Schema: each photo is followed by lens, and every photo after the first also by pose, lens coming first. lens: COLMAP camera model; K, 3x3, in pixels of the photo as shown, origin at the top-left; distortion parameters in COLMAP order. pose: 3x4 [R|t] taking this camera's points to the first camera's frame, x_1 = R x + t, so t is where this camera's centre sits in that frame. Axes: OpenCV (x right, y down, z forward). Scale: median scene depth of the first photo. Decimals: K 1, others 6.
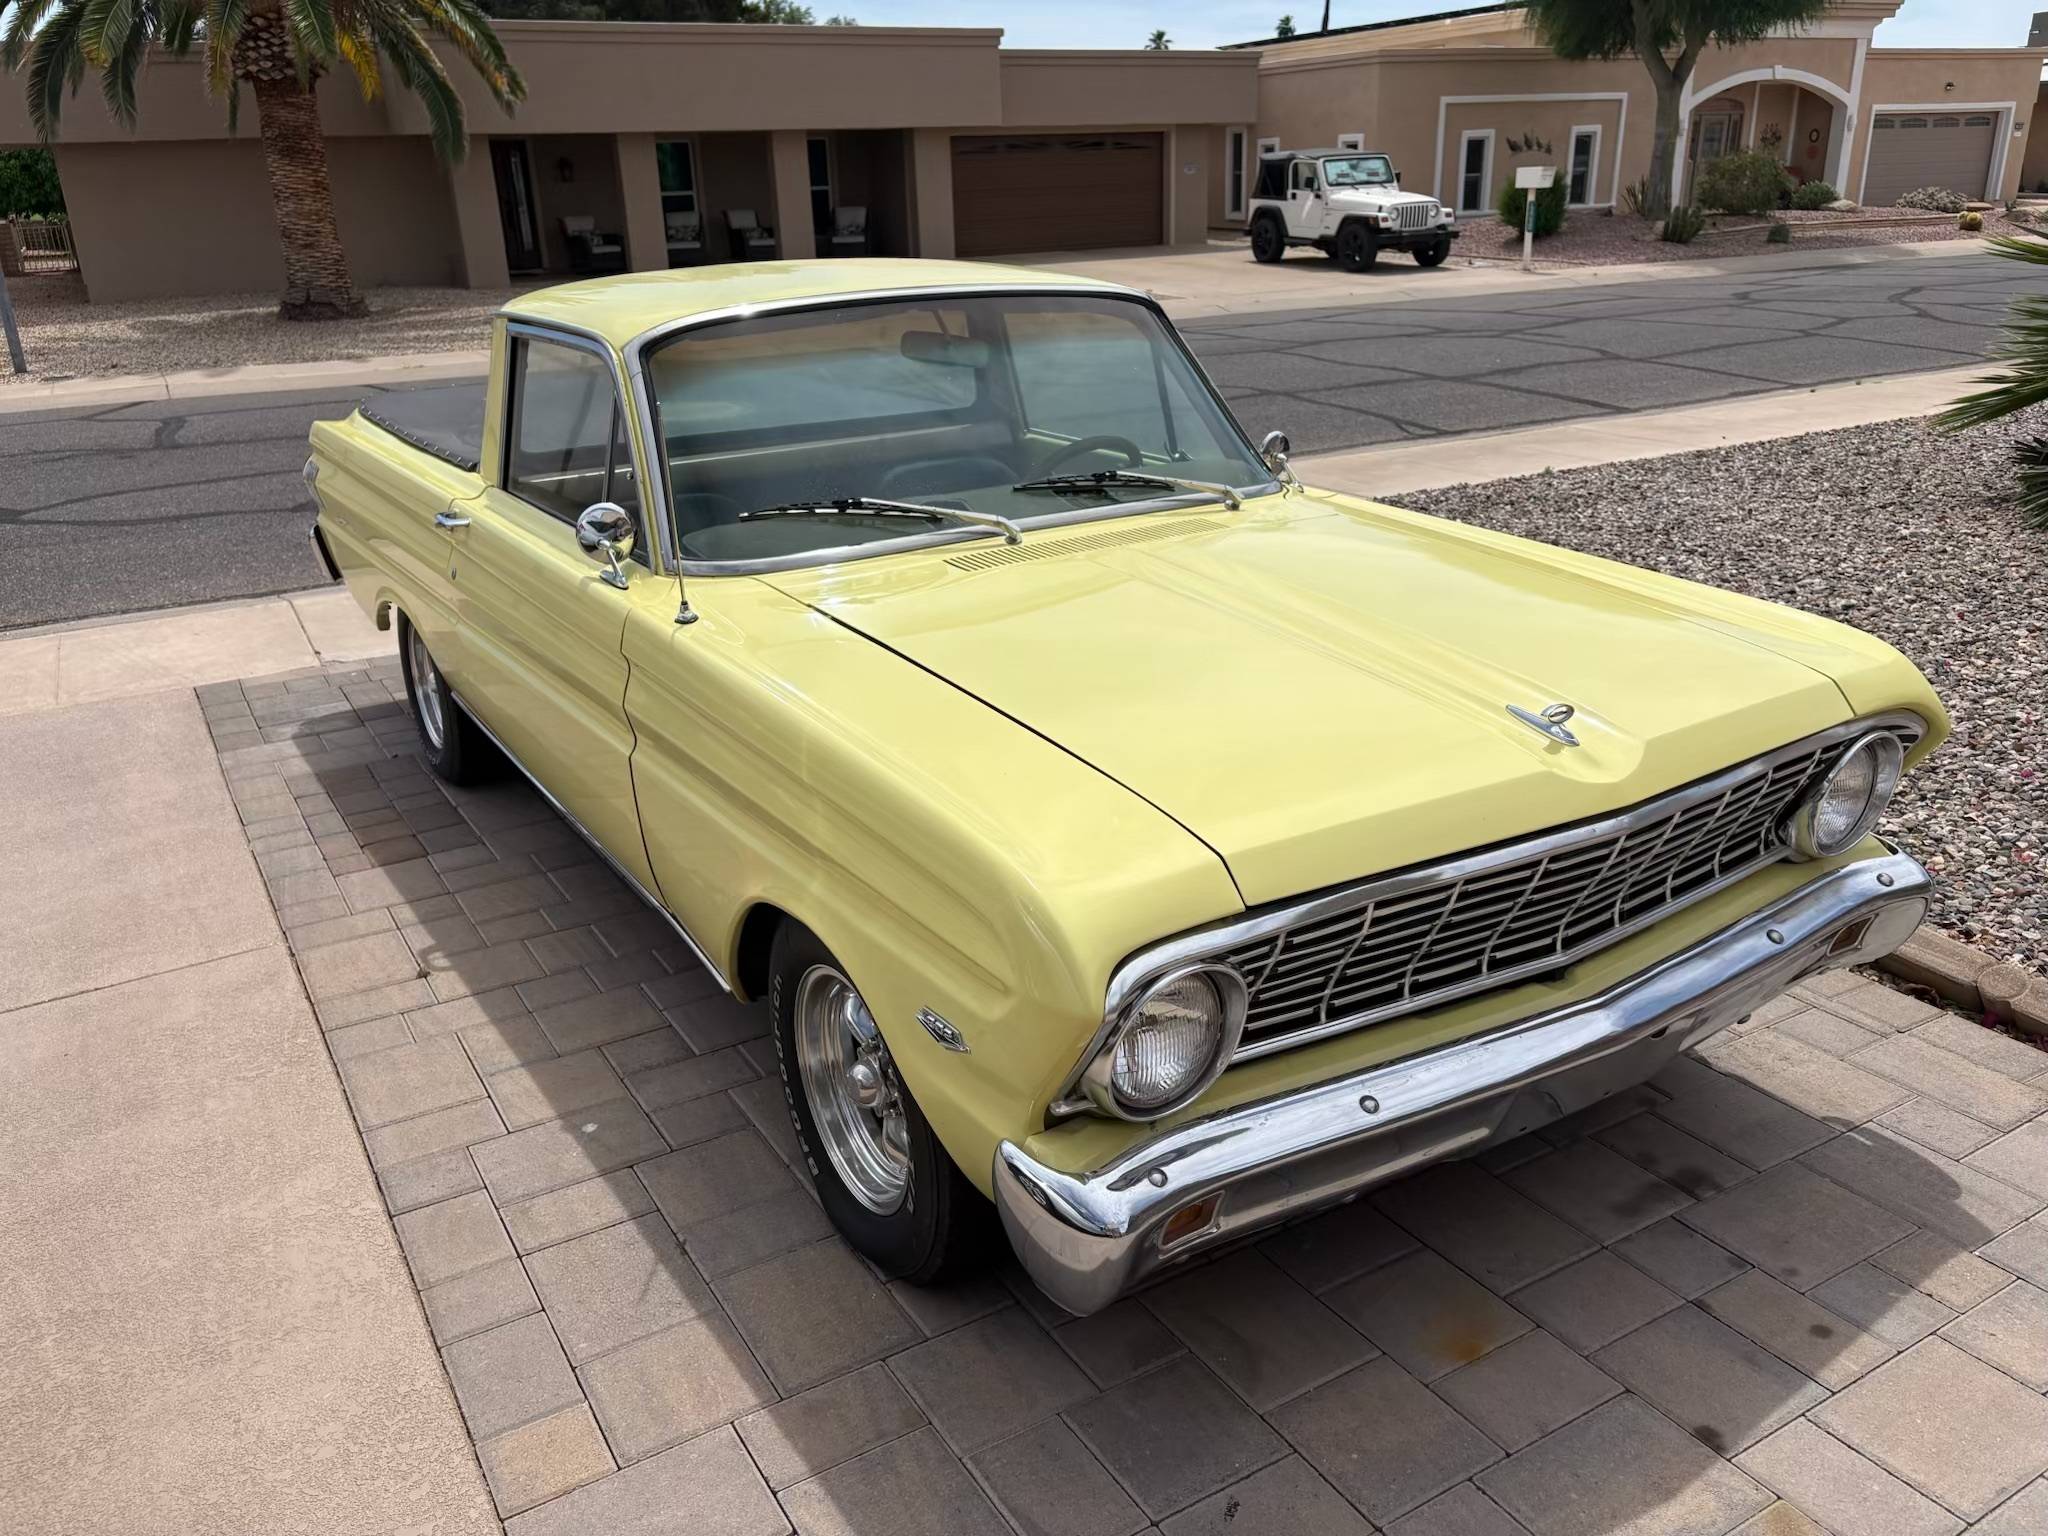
lens RADIAL K [[1555.6, 0, 1049.8], [0, 1555.6, 770.7], [0, 0, 1]] dist [0.043690, -0.043559]
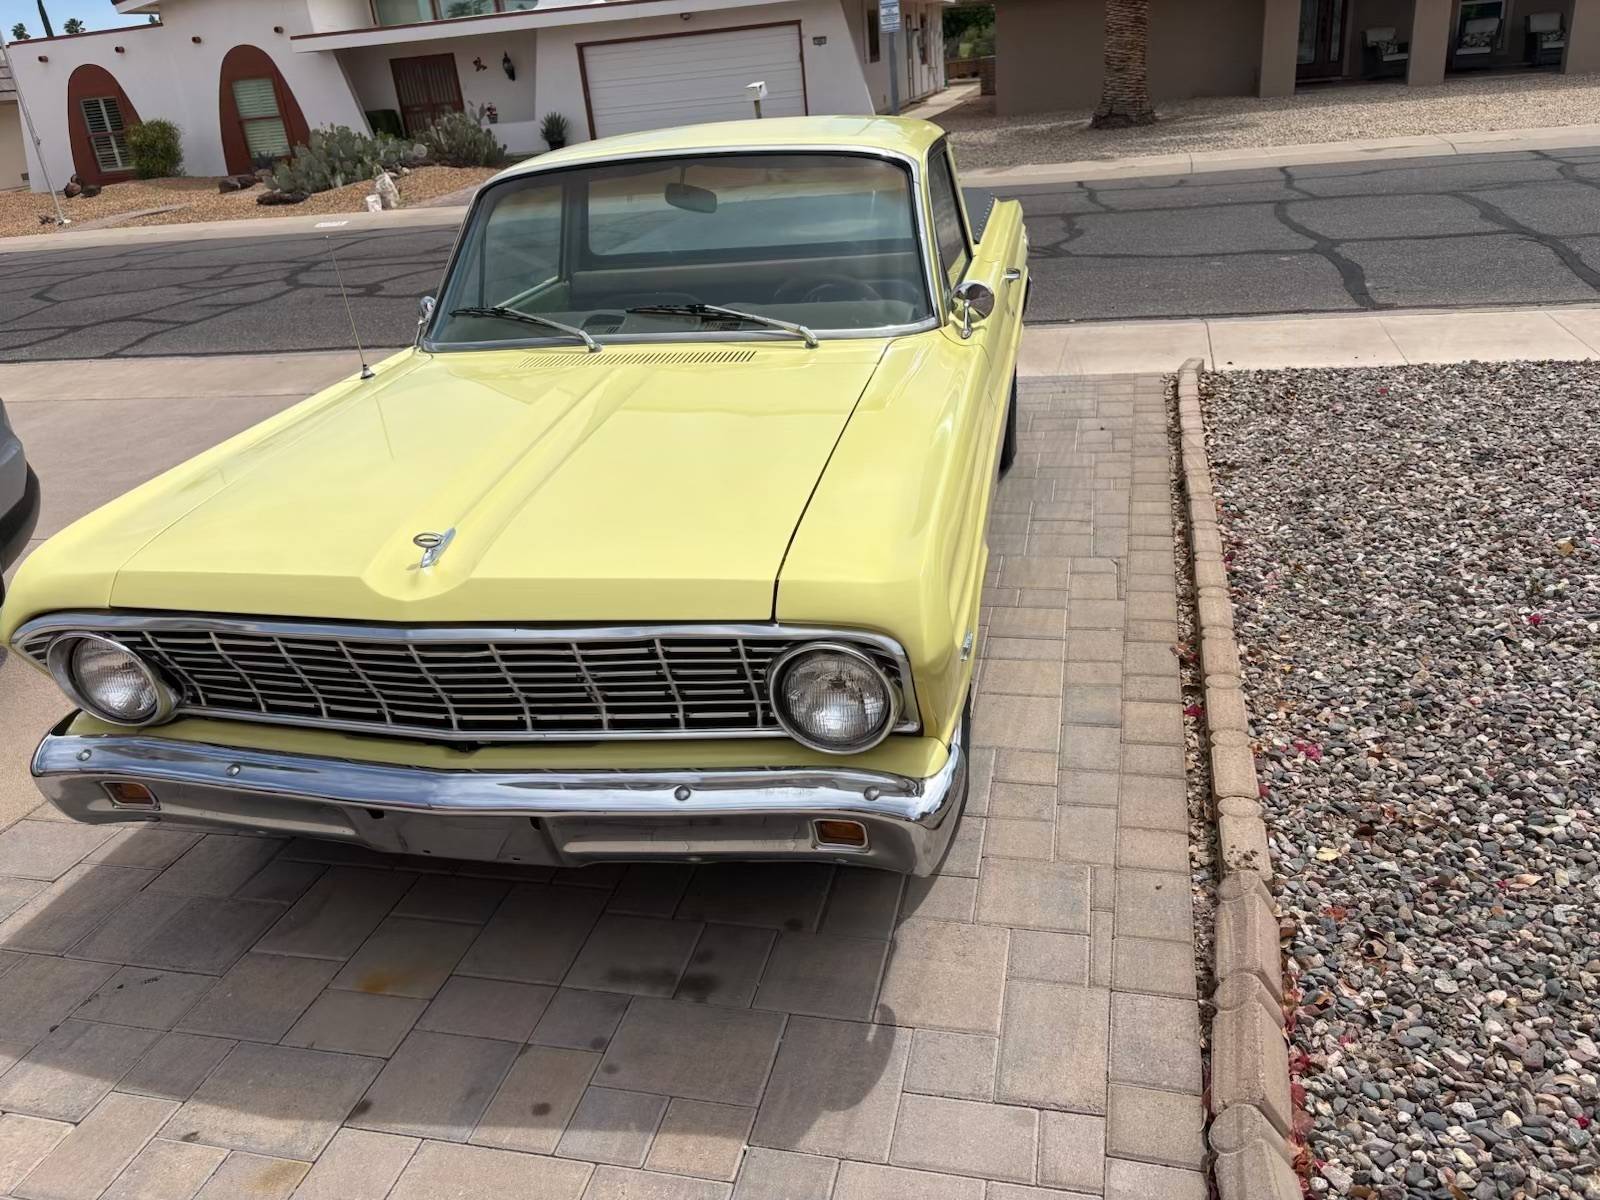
lens RADIAL K [[1215.3, 0, 788.7], [0, 1215.3, 607.7], [0, 0, 1]] dist [0.043690, -0.043559]
pose [[0.715424, 0.252632, -0.651418, 0.845243], [-0.185831, 0.967562, 0.171148, -0.146252], [0.673524, -0.001390, 0.739164, 0.342019]]
